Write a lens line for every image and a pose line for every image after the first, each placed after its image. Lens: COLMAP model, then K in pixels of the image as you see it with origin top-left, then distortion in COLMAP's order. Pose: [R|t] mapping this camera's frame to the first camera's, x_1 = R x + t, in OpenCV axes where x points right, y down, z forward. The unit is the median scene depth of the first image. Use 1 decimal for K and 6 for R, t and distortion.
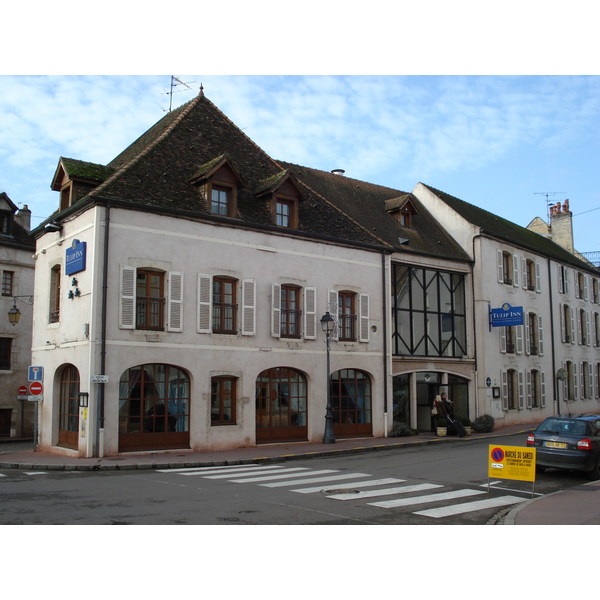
lens RADIAL K [[681.9, 0, 298.9], [0, 681.9, 298.7], [0, 0, 1]] dist [-0.100761, 0.000000]
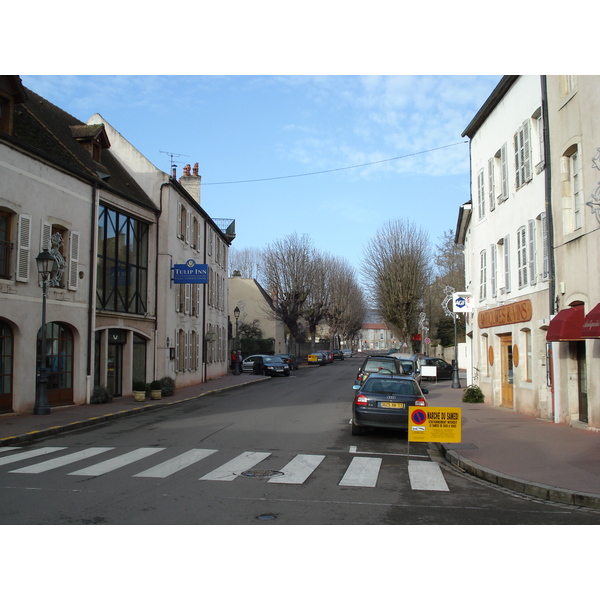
lens RADIAL K [[681.9, 0, 300.1], [0, 681.9, 301.3], [0, 0, 1]] dist [-0.100761, 0.000000]
pose [[0.759394, 0.052686, 0.648495, -0.195662], [-0.089950, 0.995646, 0.024443, 0.028611], [-0.644383, -0.076894, 0.760827, 0.178150]]
